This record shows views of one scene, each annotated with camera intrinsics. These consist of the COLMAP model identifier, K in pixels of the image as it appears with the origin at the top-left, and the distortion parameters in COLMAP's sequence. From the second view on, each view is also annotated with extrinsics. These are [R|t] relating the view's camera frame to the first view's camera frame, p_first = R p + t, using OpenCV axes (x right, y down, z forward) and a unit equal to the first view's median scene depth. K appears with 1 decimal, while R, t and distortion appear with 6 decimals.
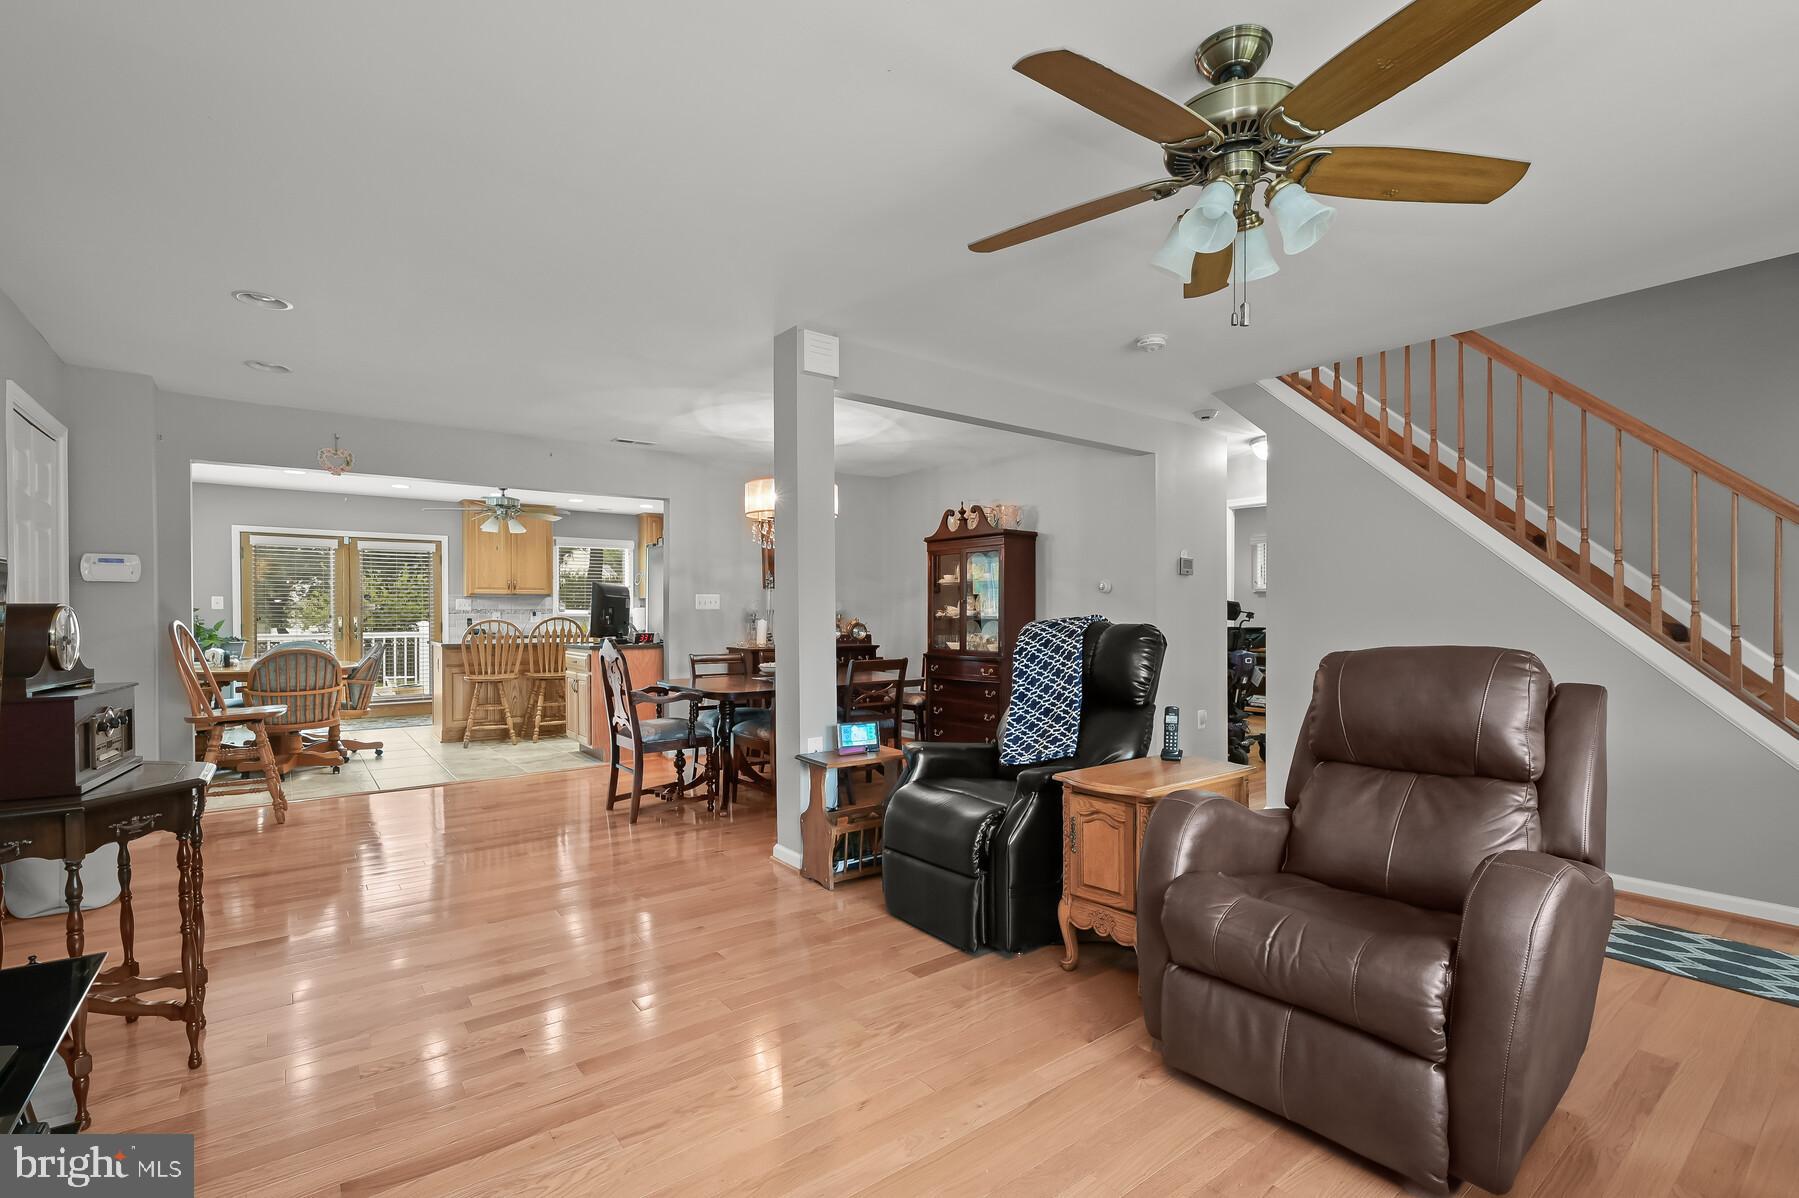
lens RADIAL K [[809.9, 0, 913.6], [0, 809.9, 615.4], [0, 0, 1]] dist [-0.002443, 0.000701]
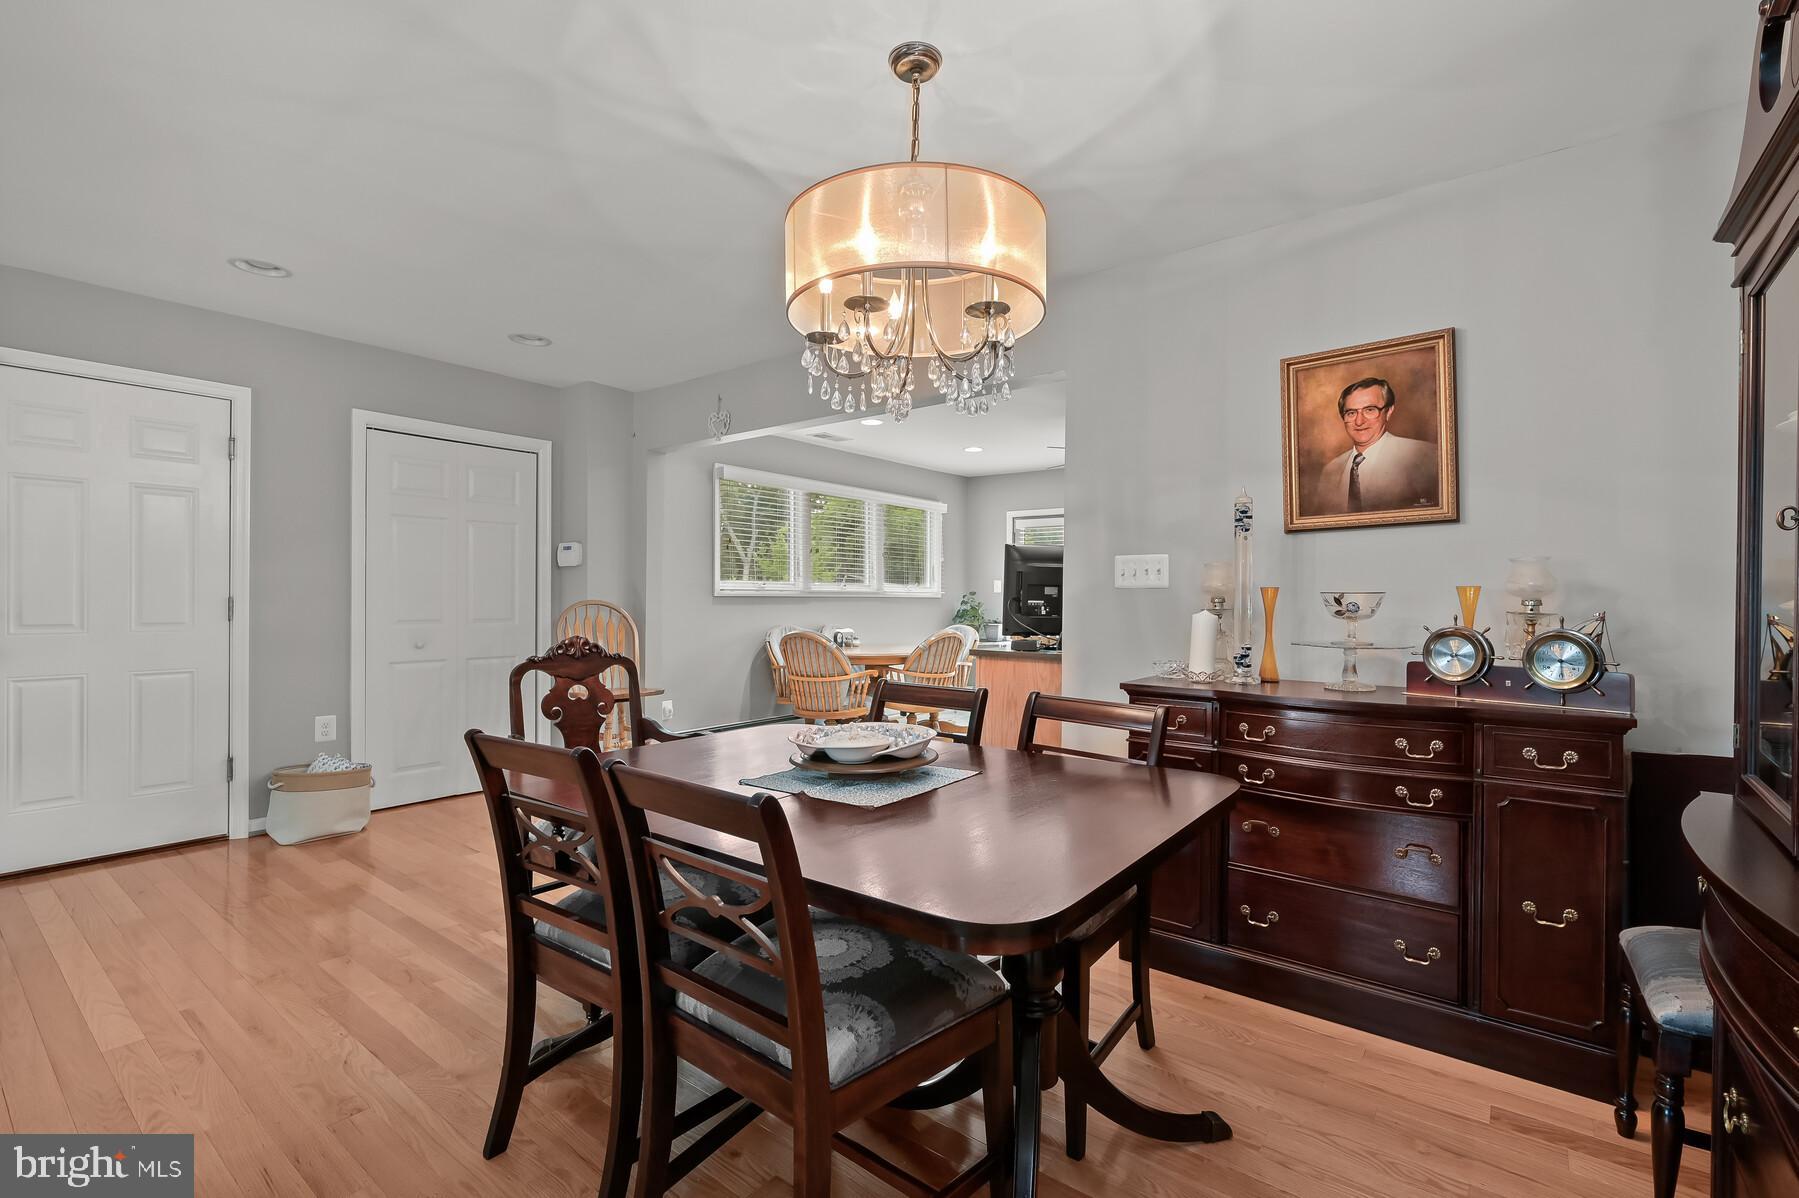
lens RADIAL K [[809.9, 0, 901.9], [0, 809.9, 593.8], [0, 0, 1]] dist [-0.002443, 0.000701]
pose [[0.244867, -0.001529, -0.969556, 0.149730], [-0.007143, 0.999969, -0.003381, -0.001183], [0.969530, 0.007754, 0.244848, 0.694599]]
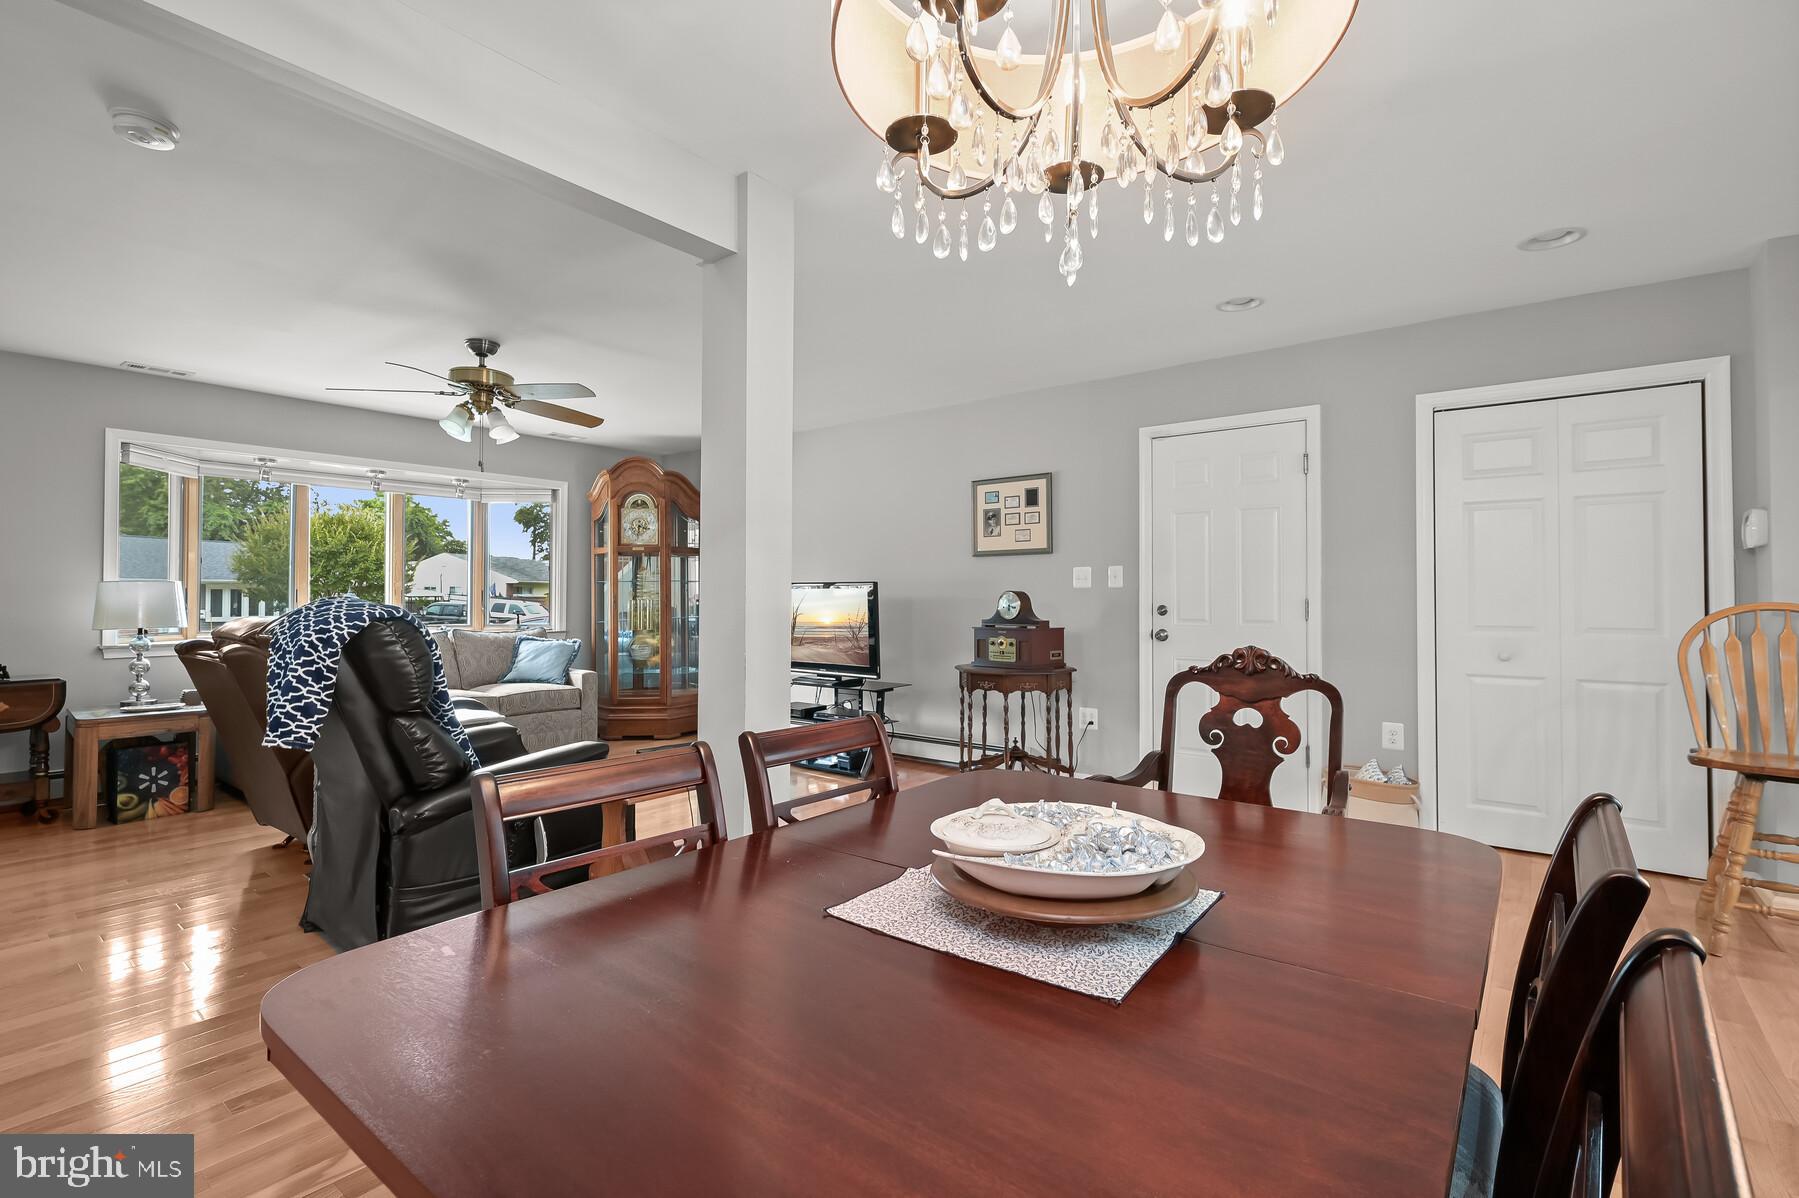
lens RADIAL K [[809.9, 0, 912.9], [0, 809.9, 583.2], [0, 0, 1]] dist [-0.002443, 0.000701]
pose [[-0.969363, -0.002566, -0.245620, -0.051728], [0.001322, 0.999876, -0.015661, -0.000357], [0.245630, -0.015506, -0.969240, 0.890700]]
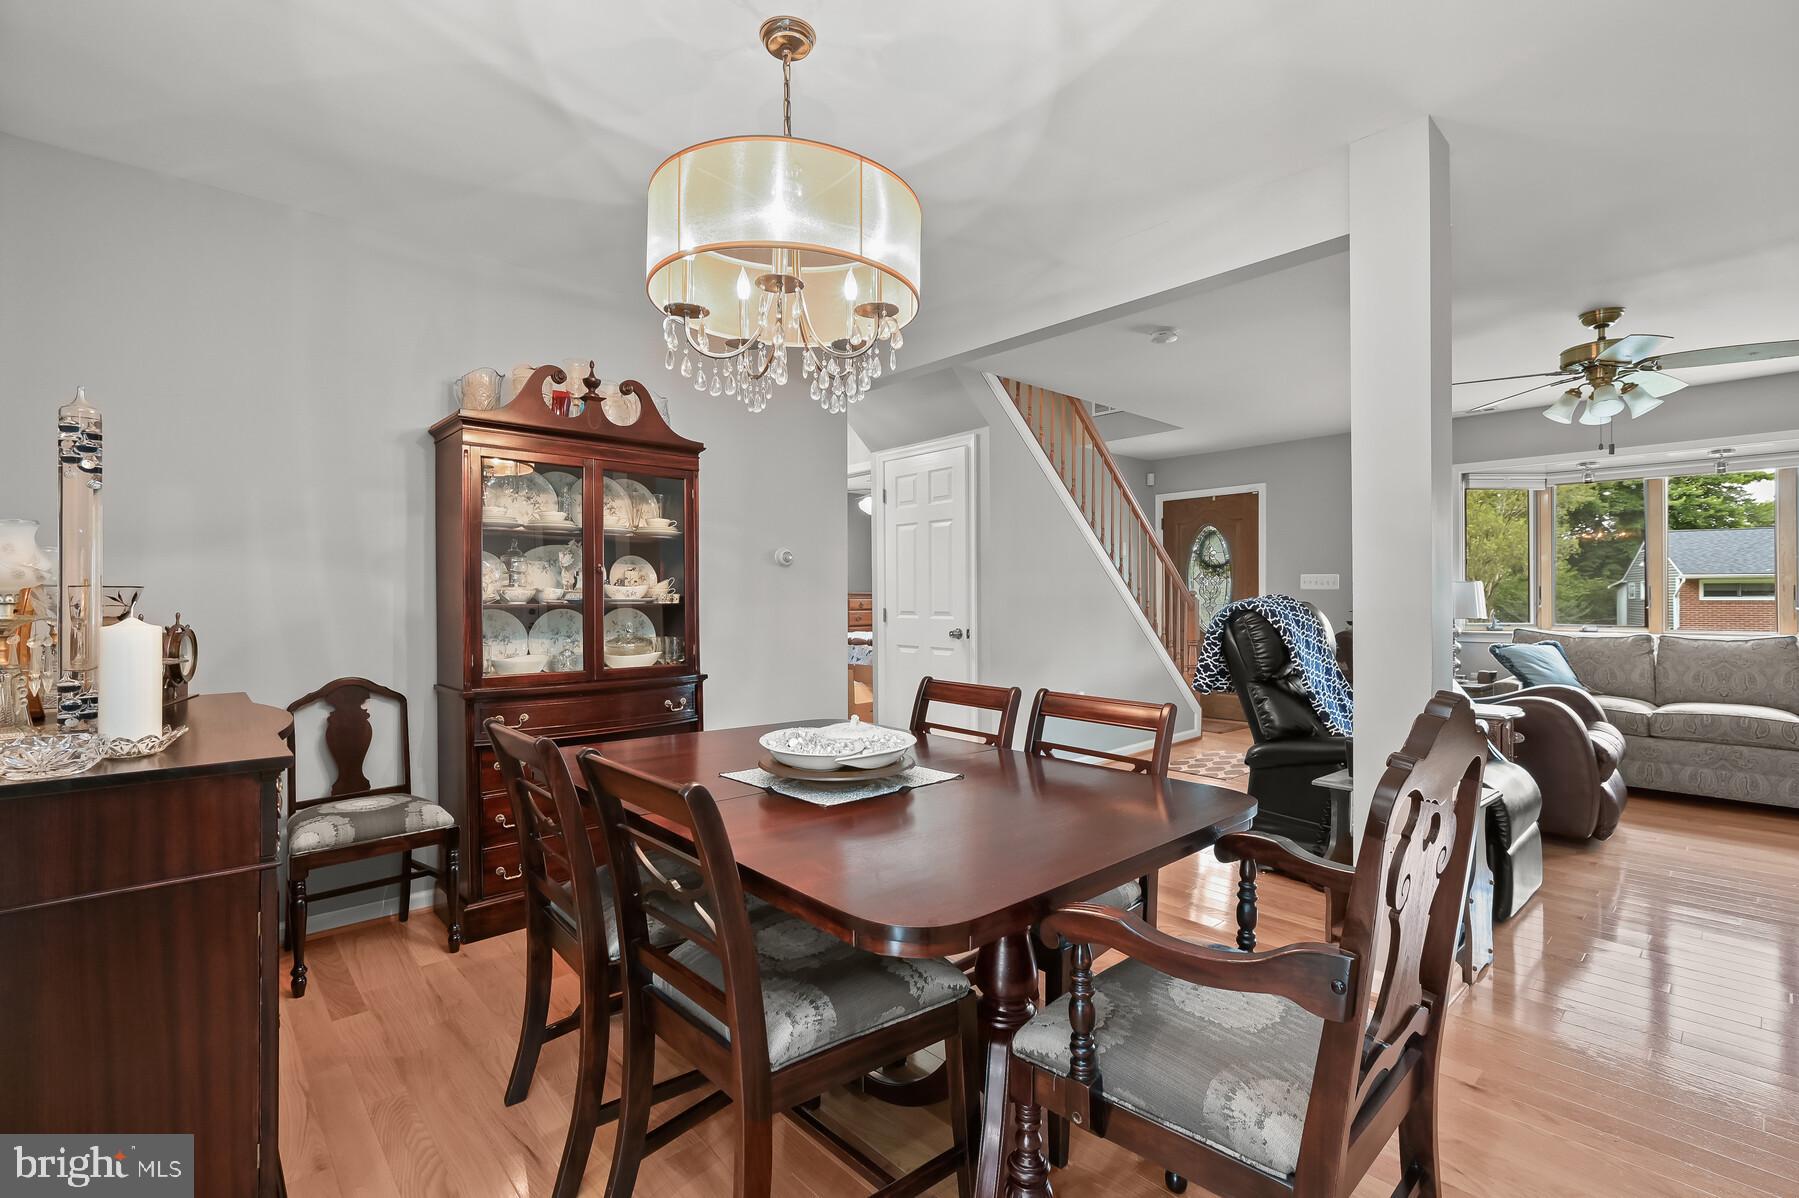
lens RADIAL K [[809.9, 0, 900.1], [0, 809.9, 598.3], [0, 0, 1]] dist [-0.002443, 0.000701]
pose [[-0.084423, -0.000342, 0.996430, -0.375530], [0.004877, 0.999988, 0.000757, 0.000123], [-0.996418, 0.004924, -0.084420, 0.752116]]
